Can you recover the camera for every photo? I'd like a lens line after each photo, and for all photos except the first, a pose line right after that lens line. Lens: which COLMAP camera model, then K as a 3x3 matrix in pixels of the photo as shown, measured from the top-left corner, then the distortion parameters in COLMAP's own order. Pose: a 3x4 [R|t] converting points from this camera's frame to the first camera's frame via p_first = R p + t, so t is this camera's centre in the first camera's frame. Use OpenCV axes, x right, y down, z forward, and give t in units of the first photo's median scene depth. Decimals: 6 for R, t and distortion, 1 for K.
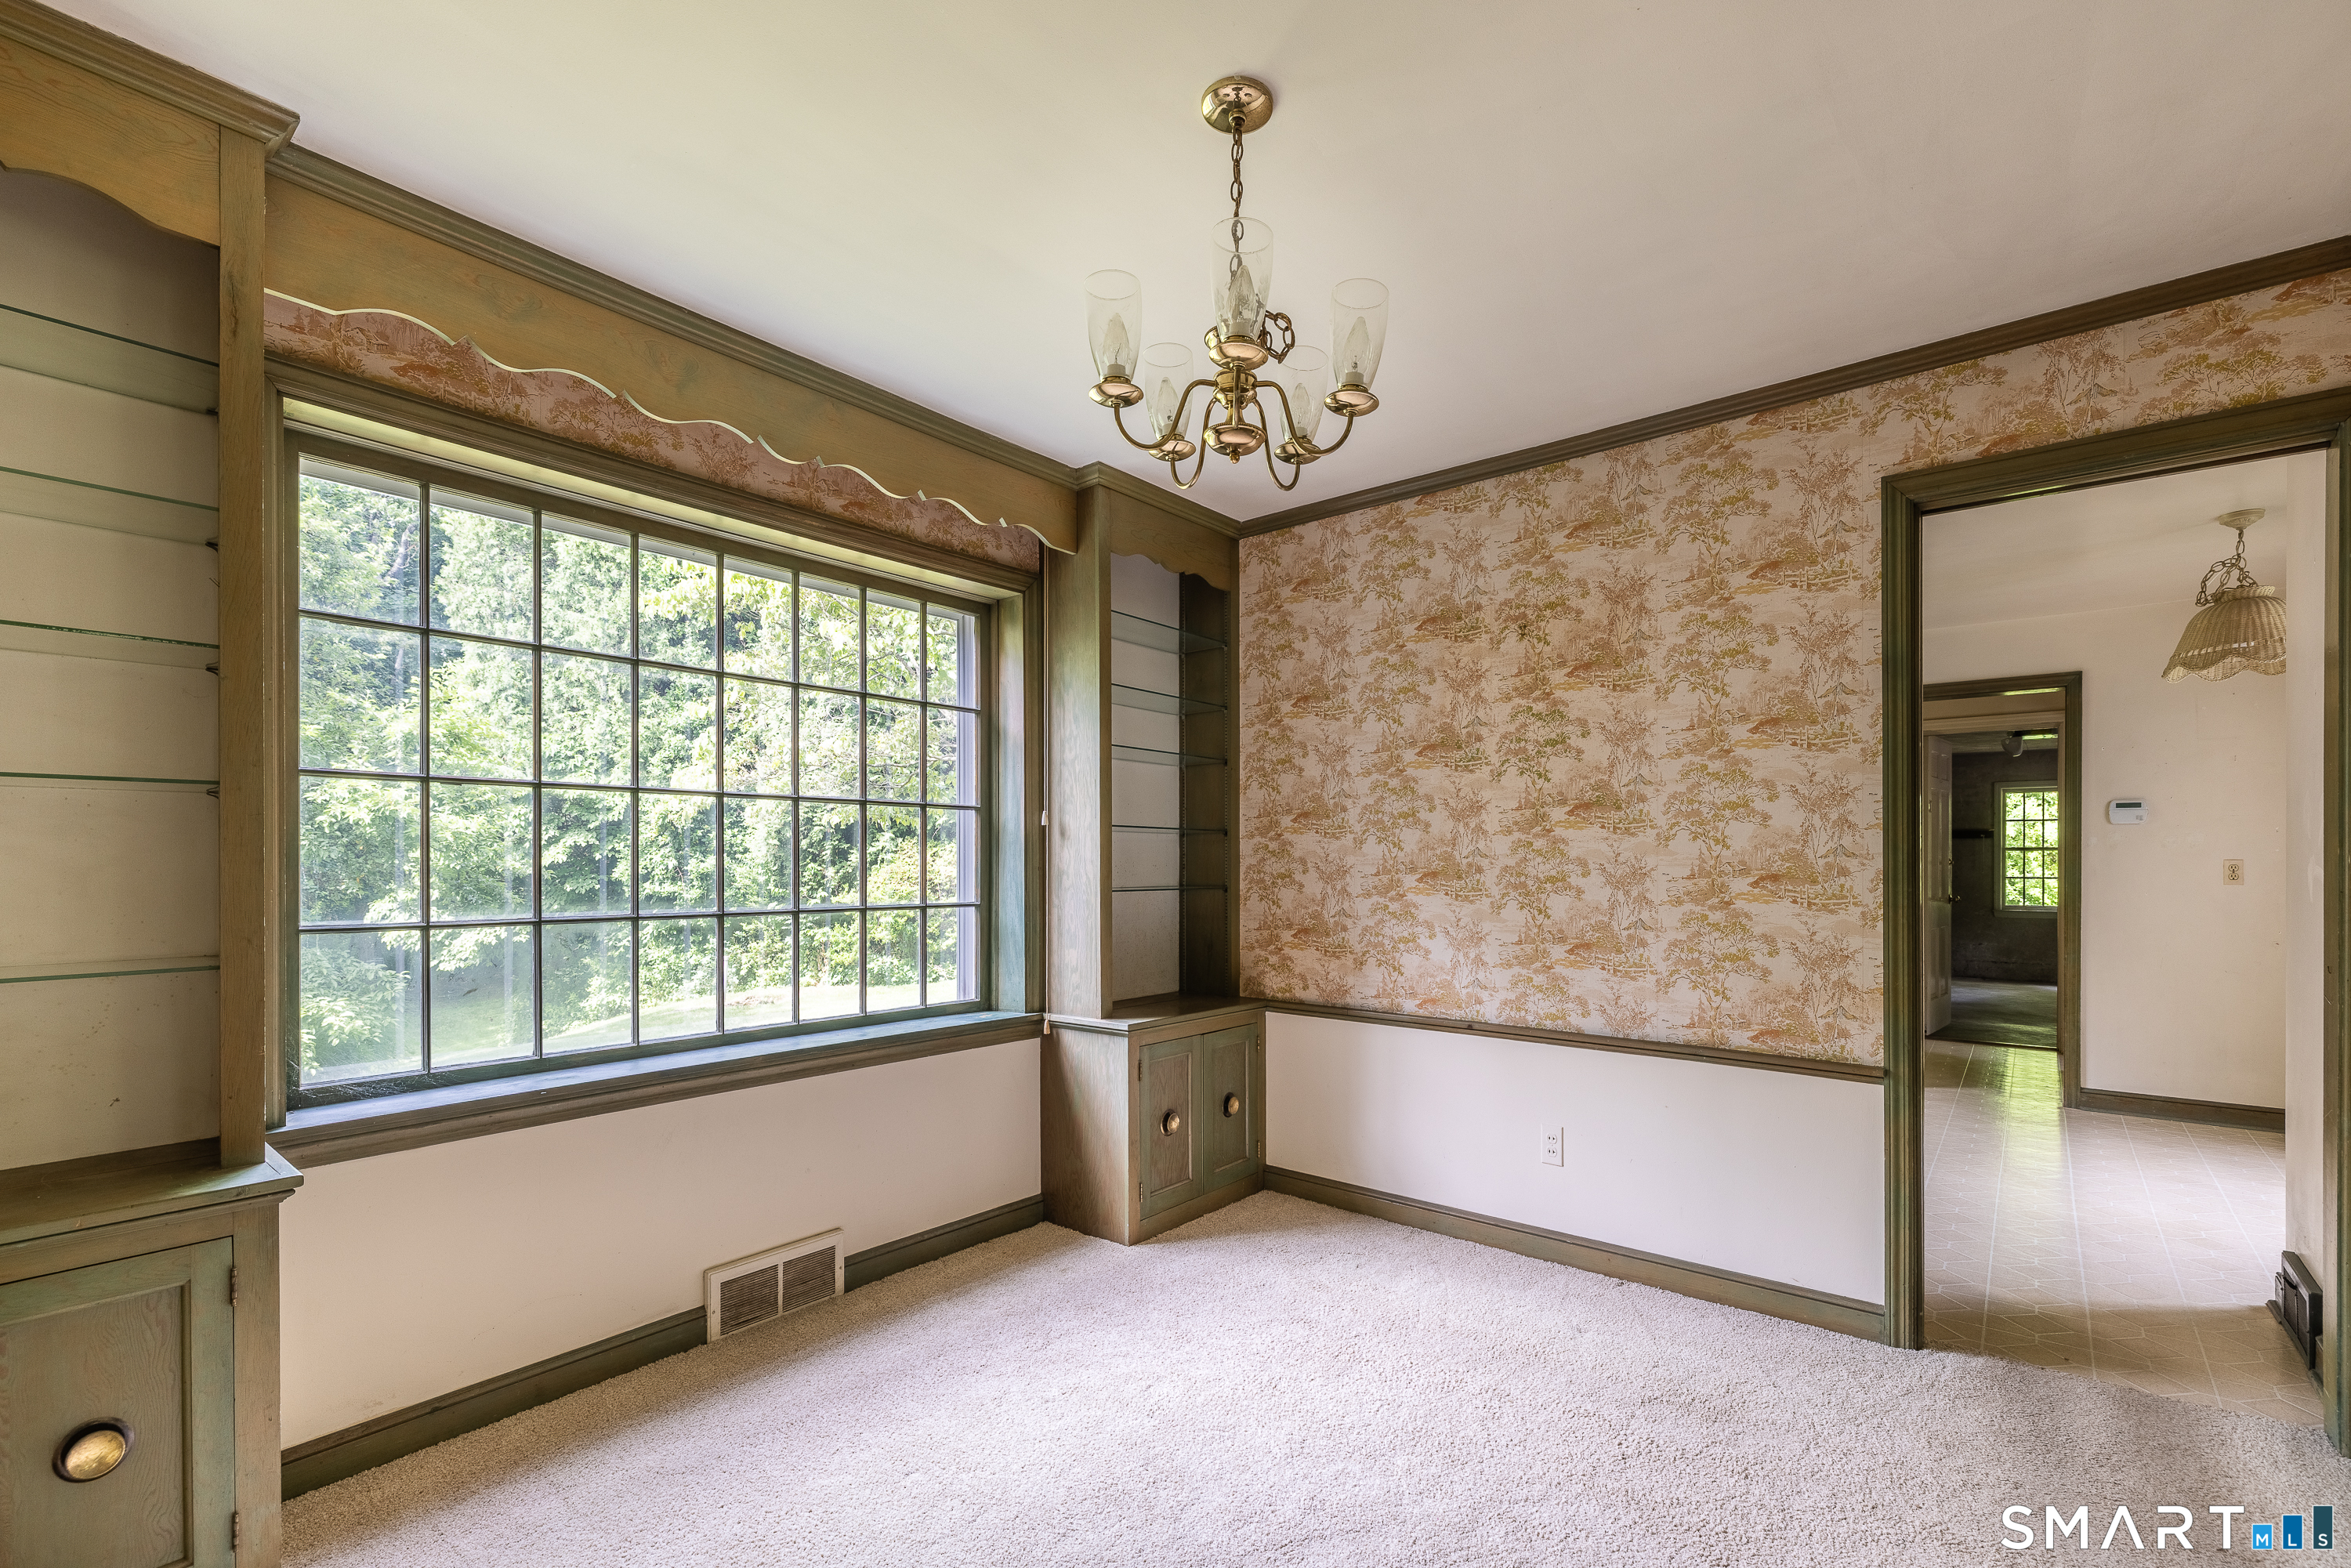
lens RADIAL K [[1026.0, 0, 1160.1], [0, 1026.0, 861.7], [0, 0, 1]] dist [0.006297, -0.001420]
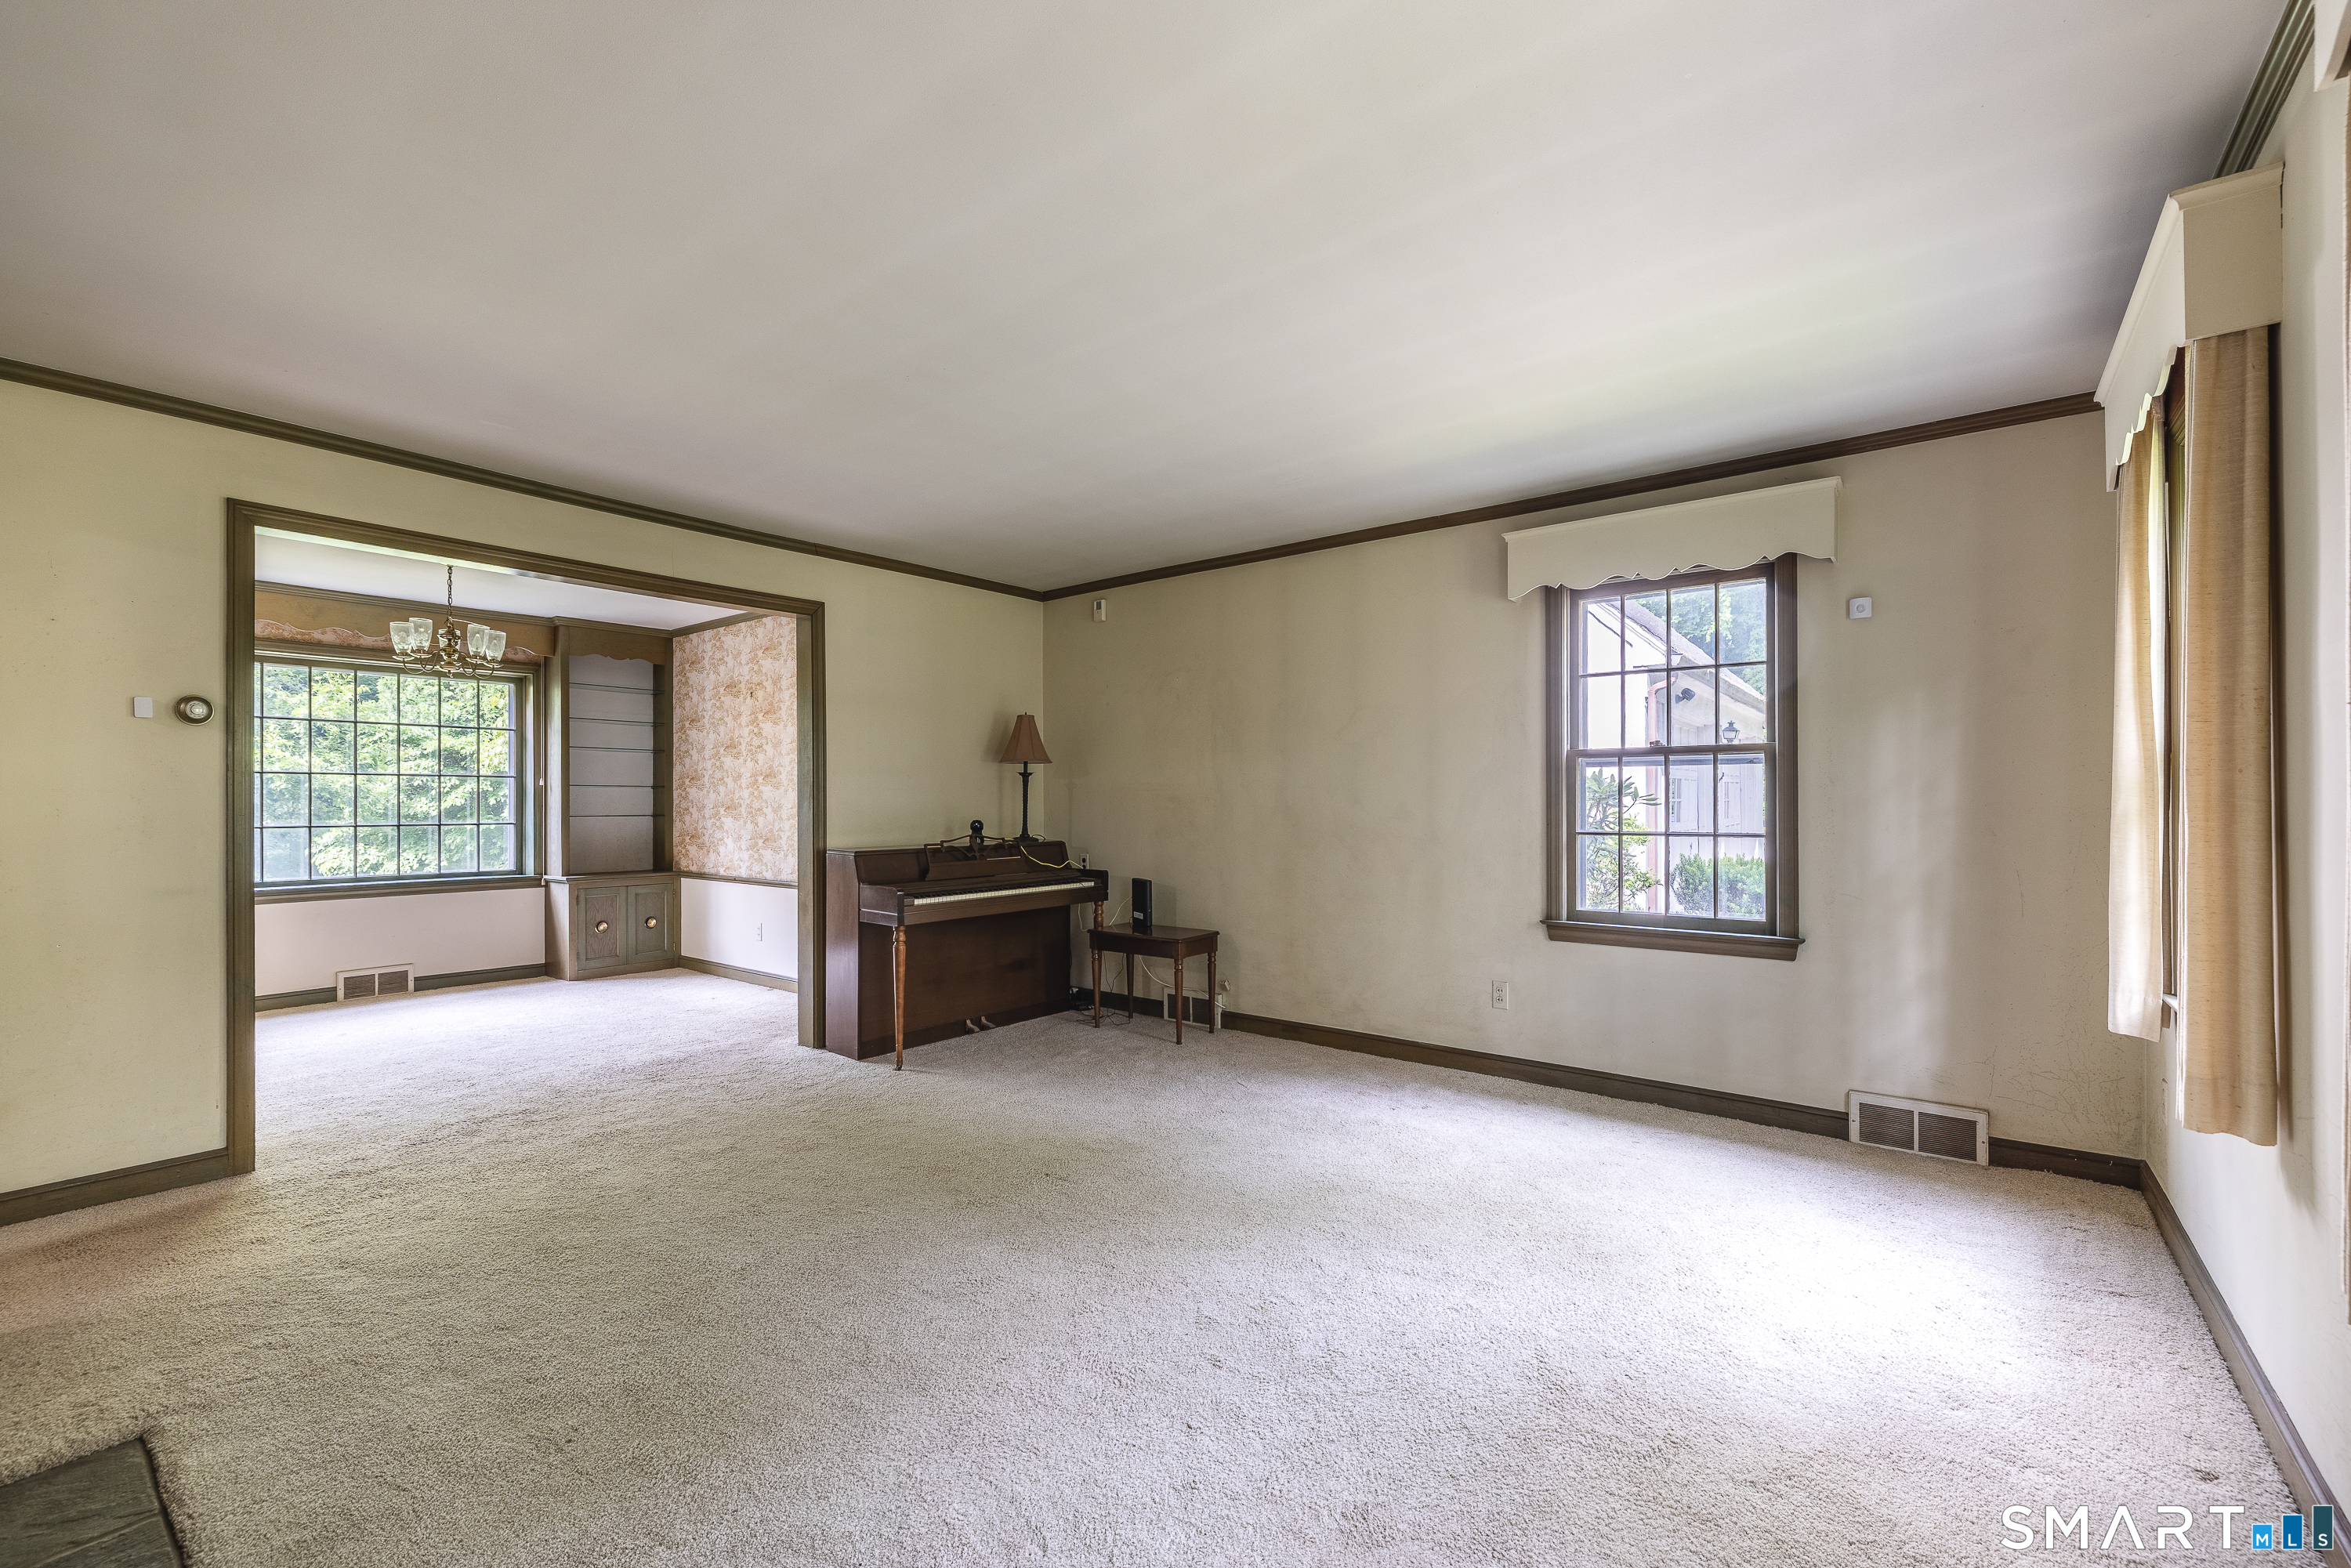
lens RADIAL K [[1026.0, 0, 1173.4], [0, 1026.0, 802.8], [0, 0, 1]] dist [0.006297, -0.001420]
pose [[0.999983, -0.005154, 0.002700, 1.177056], [0.005155, 0.999987, -0.000436, 0.007776], [-0.002698, 0.000450, 0.999996, -1.106378]]
